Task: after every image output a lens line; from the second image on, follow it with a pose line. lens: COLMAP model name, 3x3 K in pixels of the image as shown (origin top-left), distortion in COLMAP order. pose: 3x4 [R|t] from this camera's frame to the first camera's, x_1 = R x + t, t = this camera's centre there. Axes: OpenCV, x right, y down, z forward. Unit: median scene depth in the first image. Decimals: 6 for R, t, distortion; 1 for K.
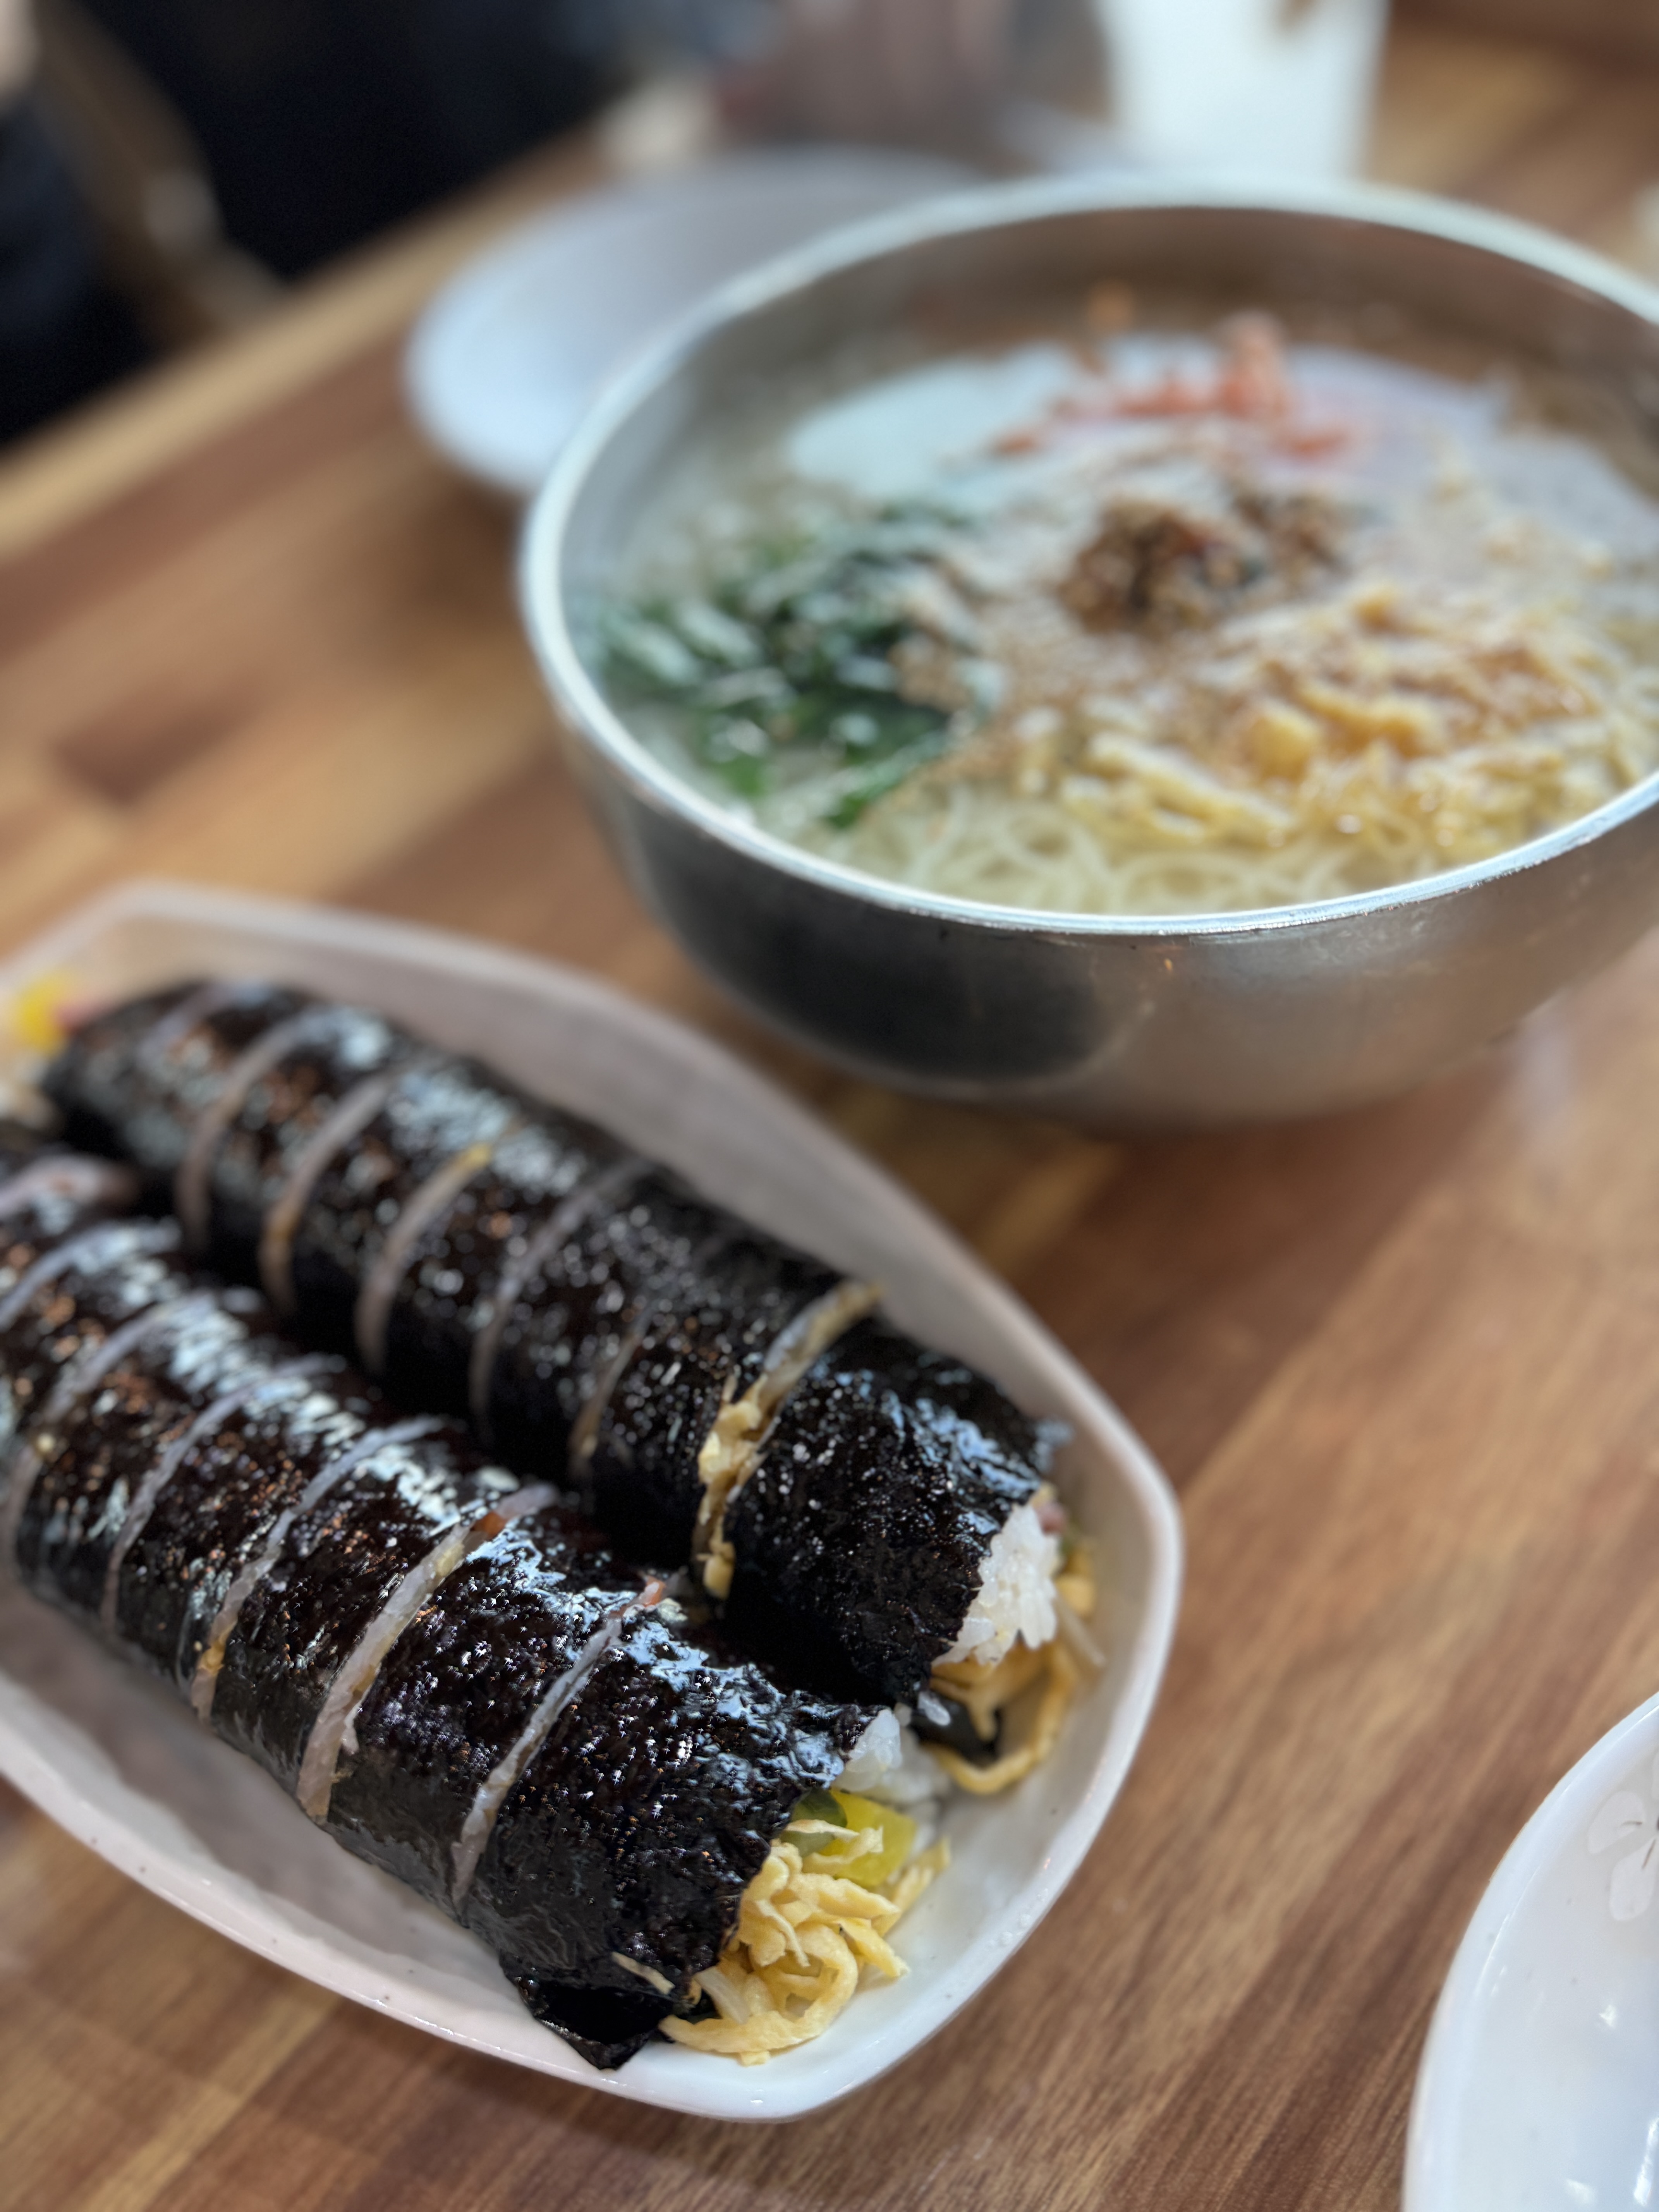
lens RADIAL K [[1551.1, 0, 834.8], [0, 1551.1, 1109.8], [0, 0, 1]] dist [0.007663, 0.001071]
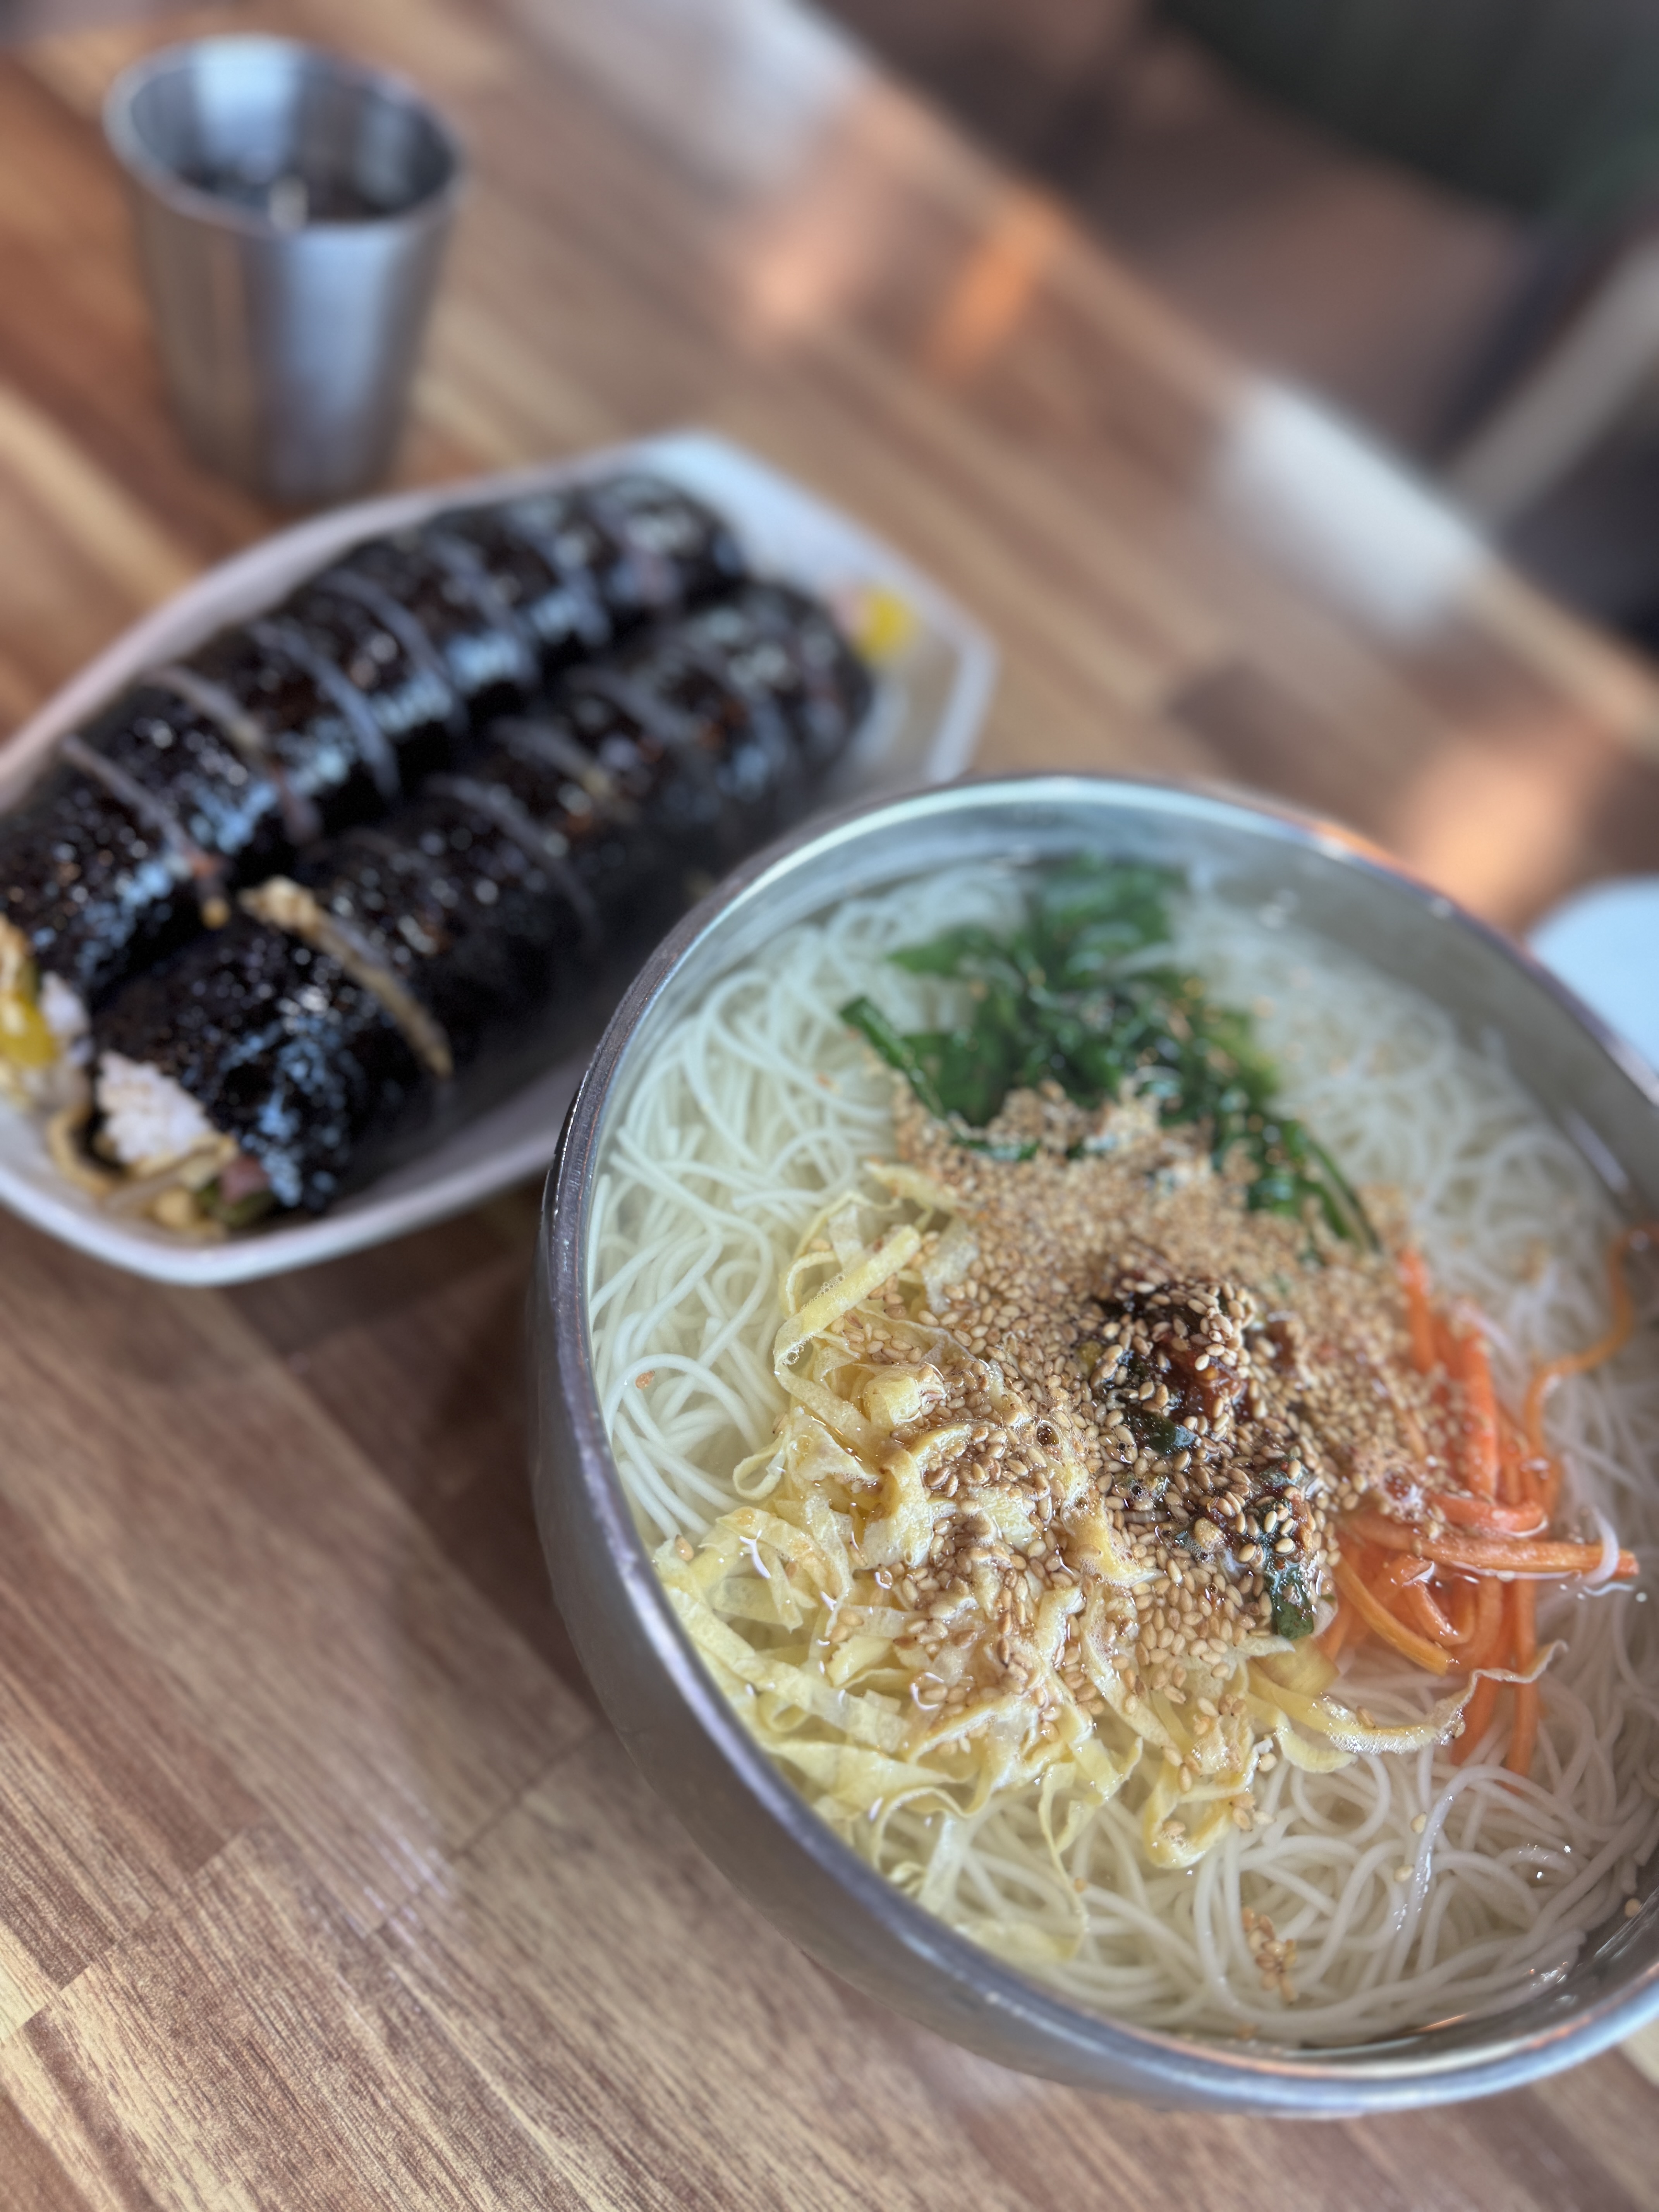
lens RADIAL K [[1551.1, 0, 835.2], [0, 1551.1, 1104.9], [0, 0, 1]] dist [0.007663, 0.001071]
pose [[-0.039317, 0.894919, -0.444493, 0.552674], [-0.936048, 0.122680, 0.329793, -0.536769], [0.349669, 0.429033, 0.832864, 0.109512]]
